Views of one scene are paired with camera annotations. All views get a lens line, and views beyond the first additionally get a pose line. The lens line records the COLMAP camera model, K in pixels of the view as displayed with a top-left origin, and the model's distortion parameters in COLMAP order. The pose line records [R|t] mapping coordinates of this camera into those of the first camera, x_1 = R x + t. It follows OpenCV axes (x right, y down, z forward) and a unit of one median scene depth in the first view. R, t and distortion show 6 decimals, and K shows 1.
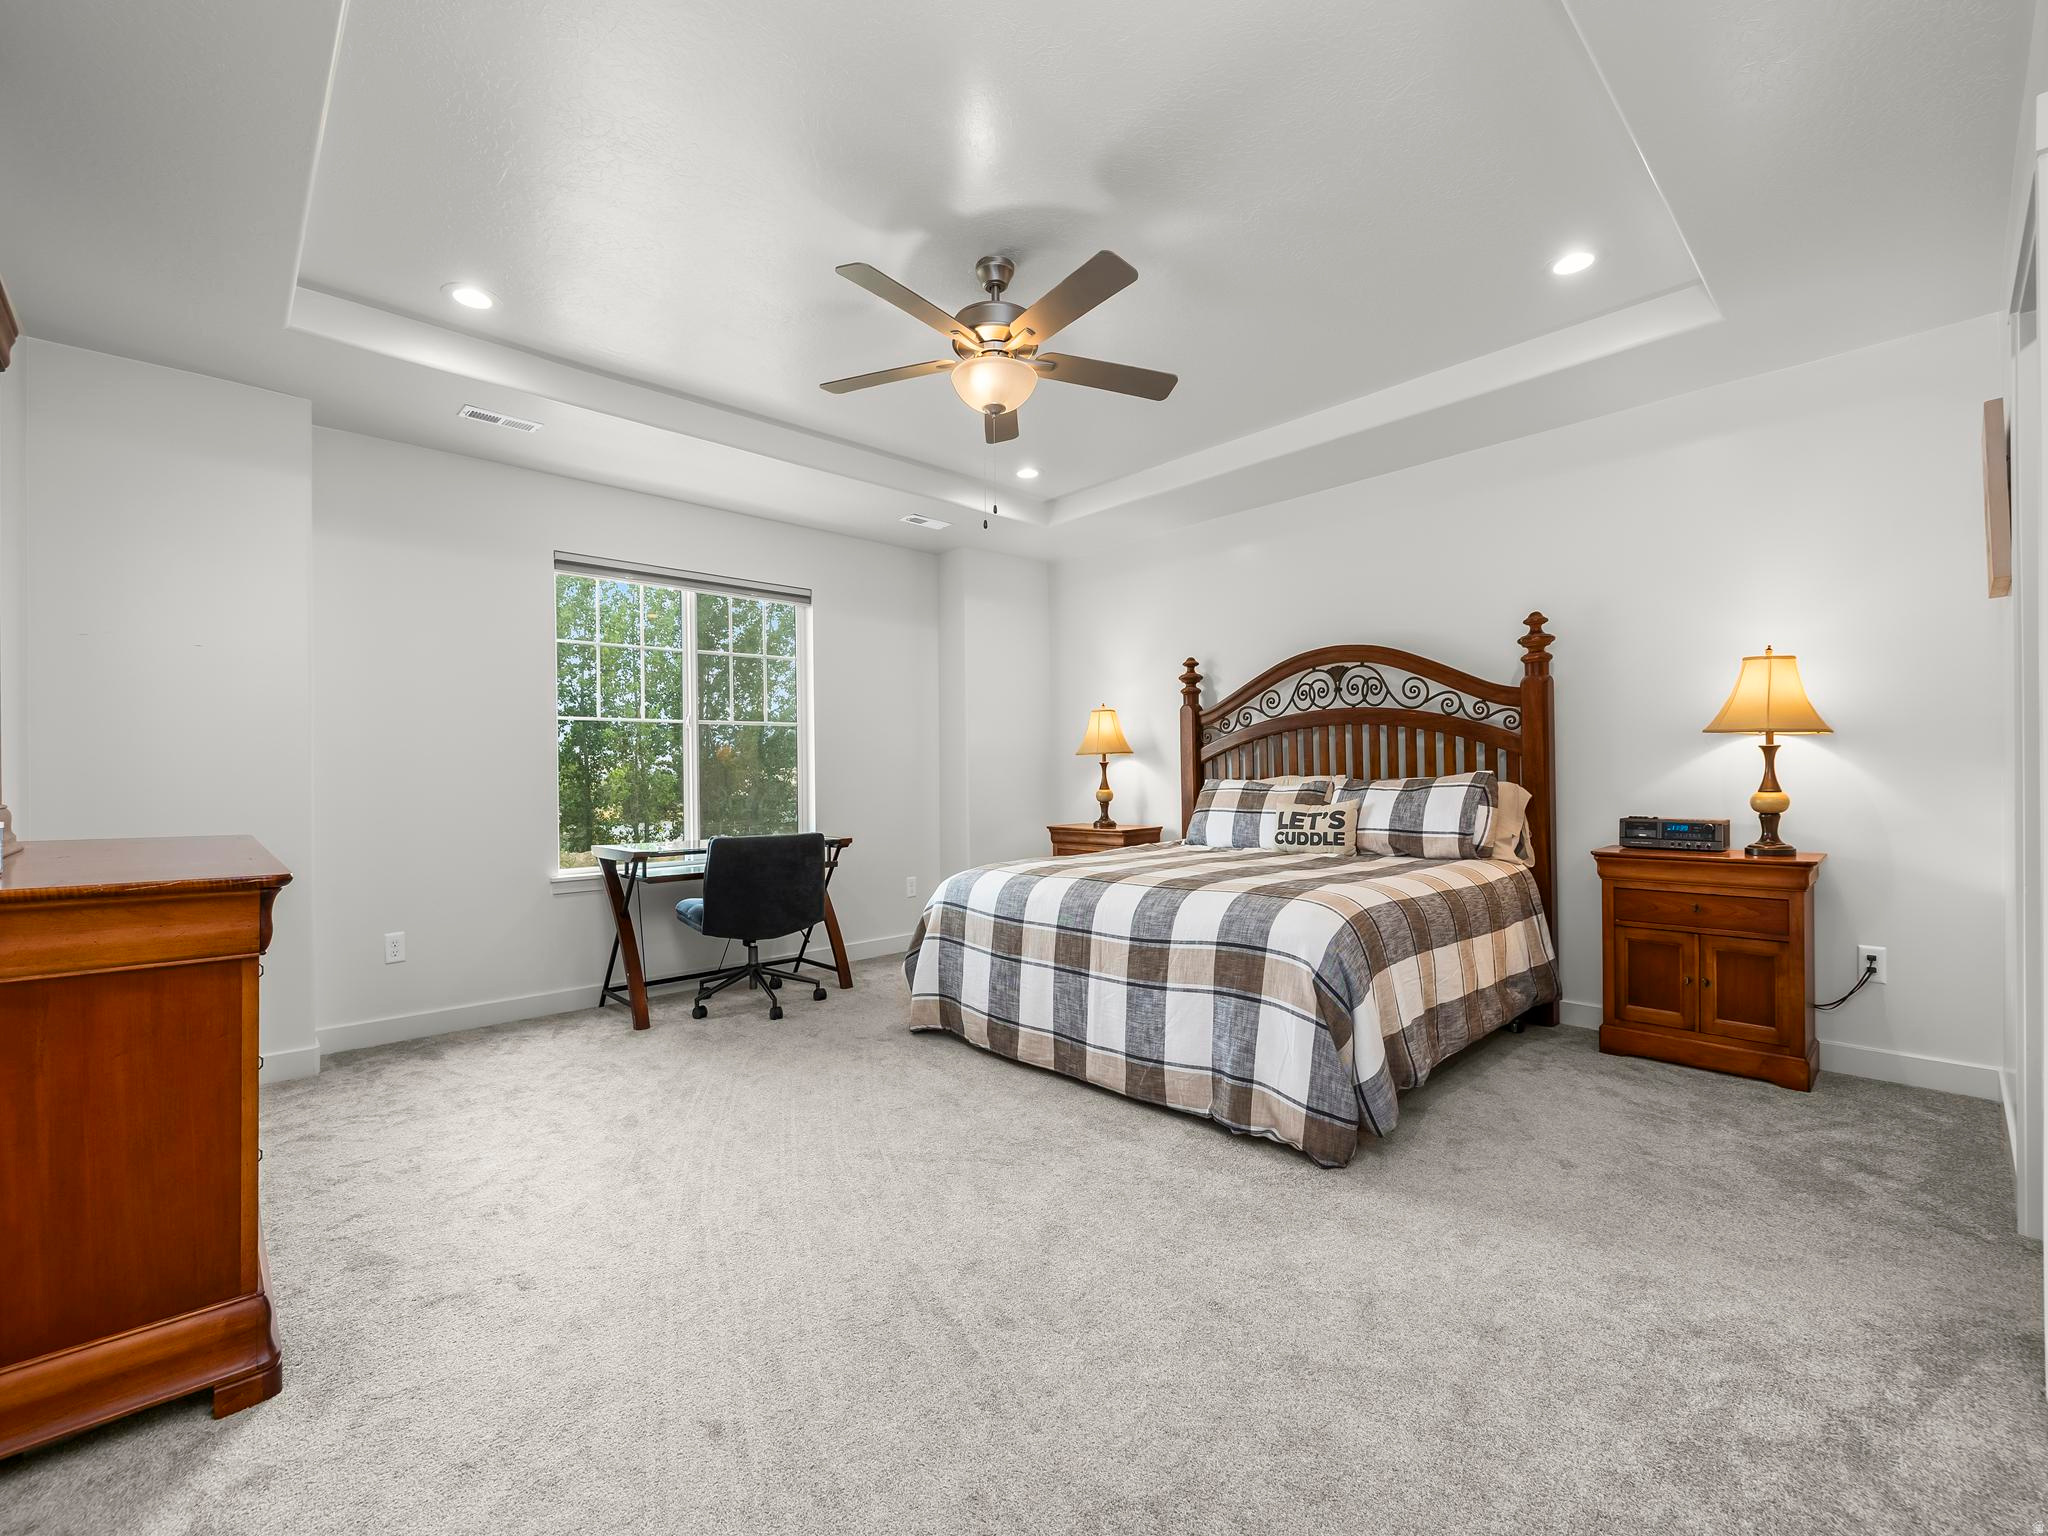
lens RADIAL K [[865.8, 0, 1024.0], [0, 865.8, 768.0], [0, 0, 1]] dist [0.003303, 0.000246]
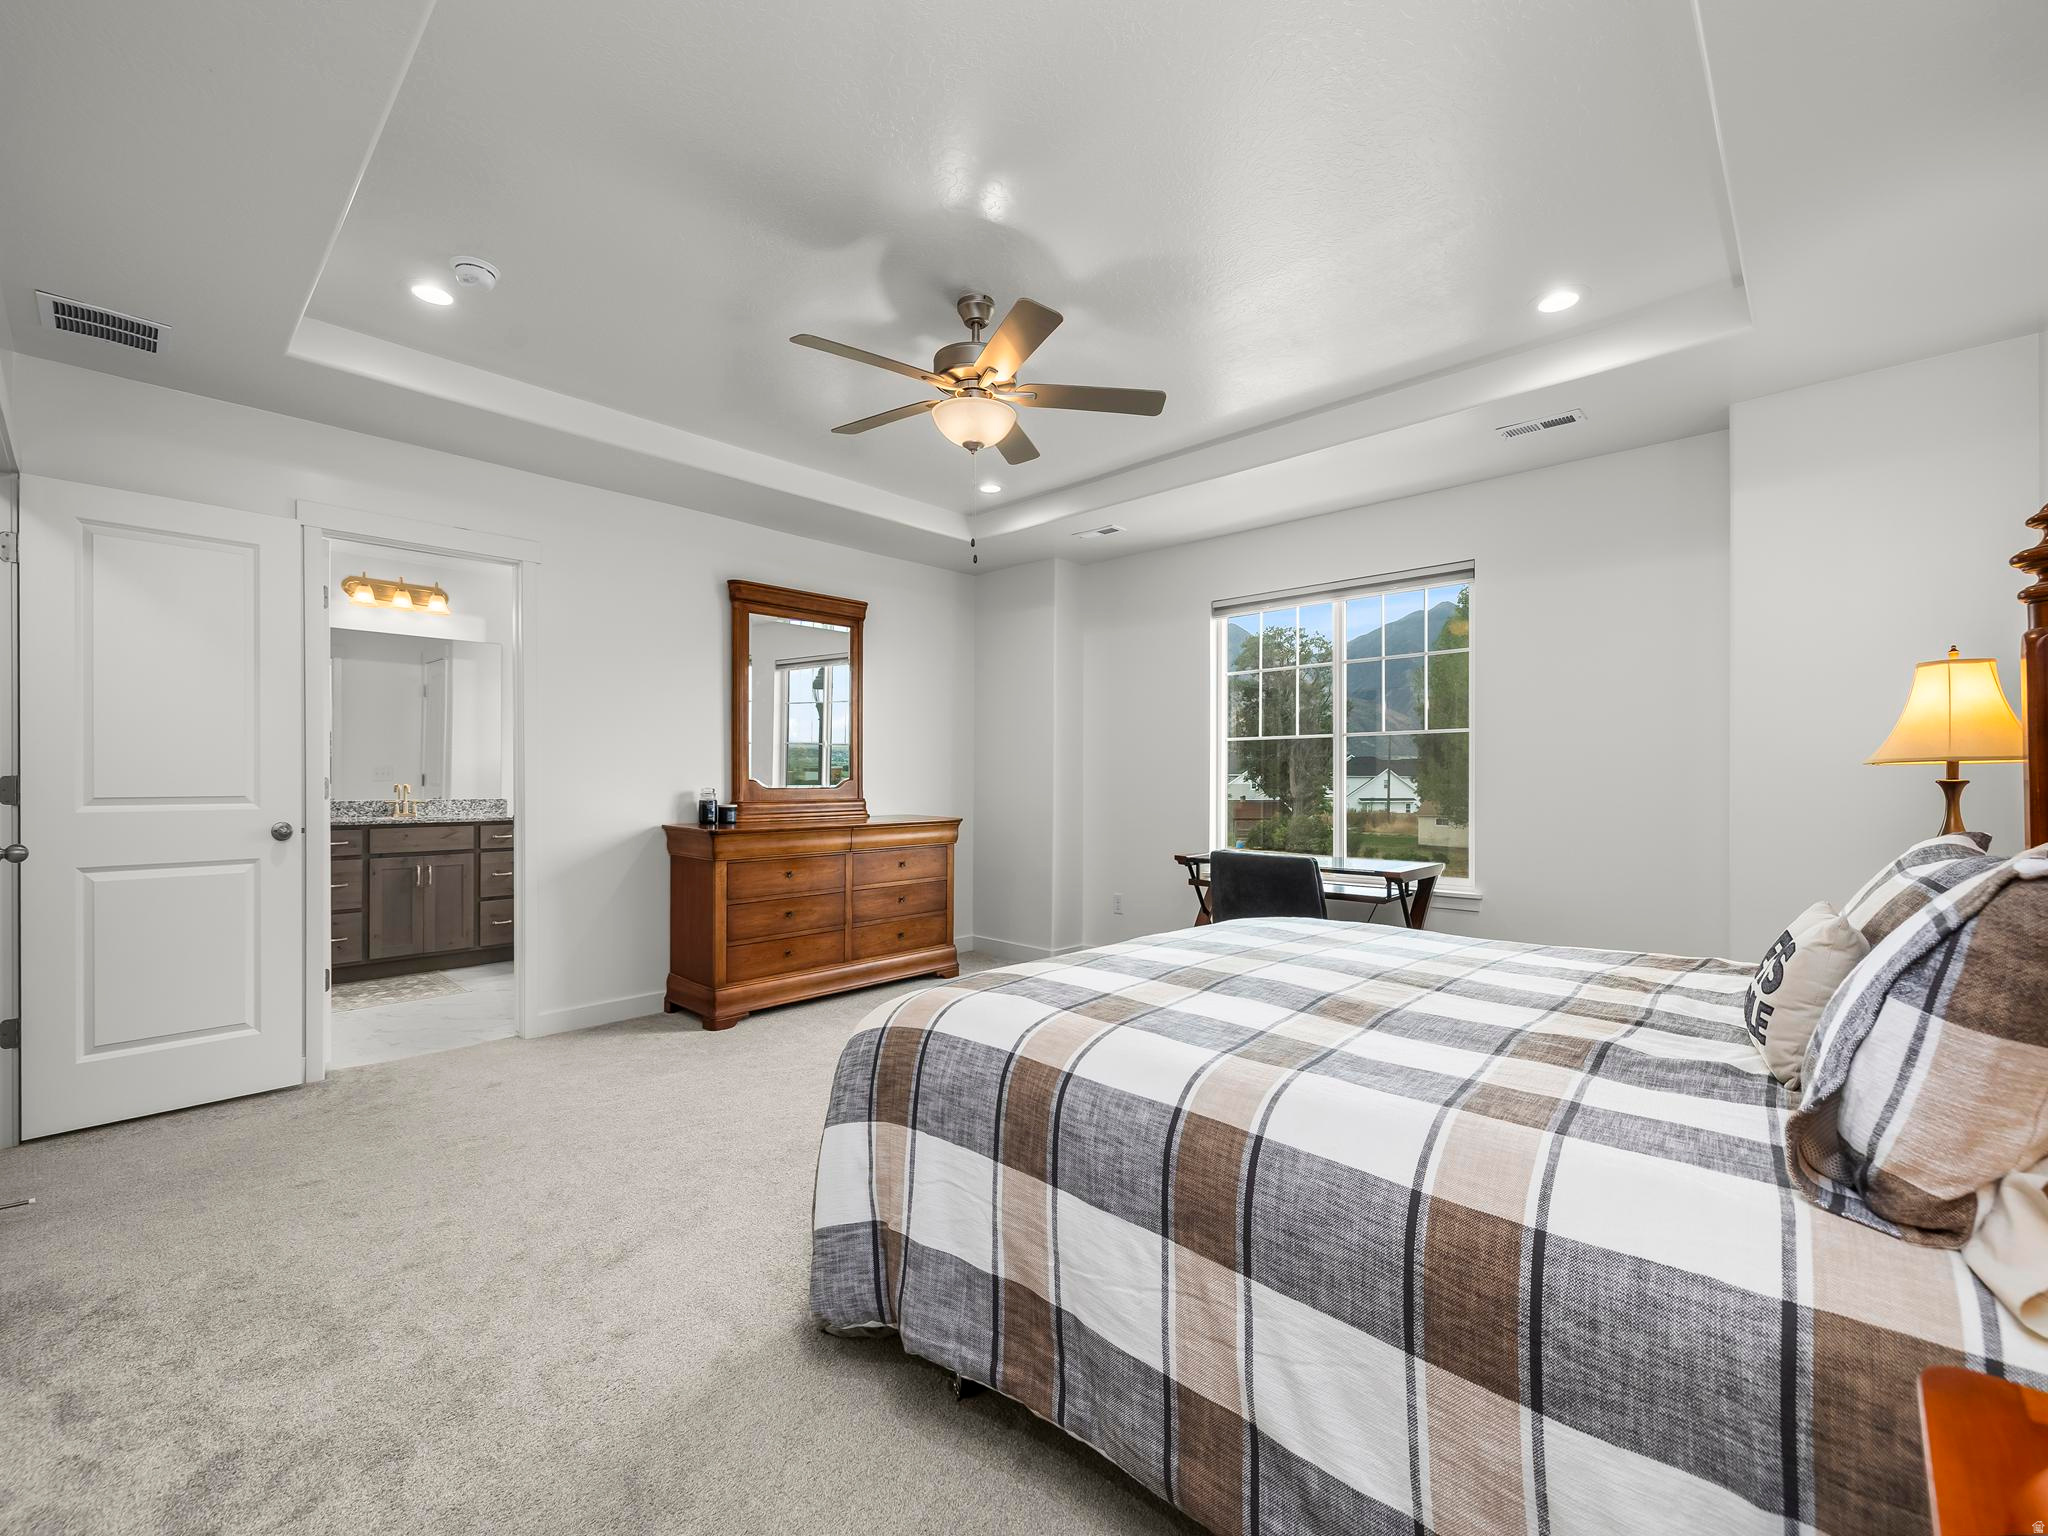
lens RADIAL K [[865.8, 0, 1024.0], [0, 865.8, 768.0], [0, 0, 1]] dist [0.003303, 0.000246]
pose [[0.057381, -0.003477, -0.998346, 0.902822], [-0.002610, 0.999990, -0.003633, -0.018498], [0.998349, 0.002814, 0.057372, 0.915277]]
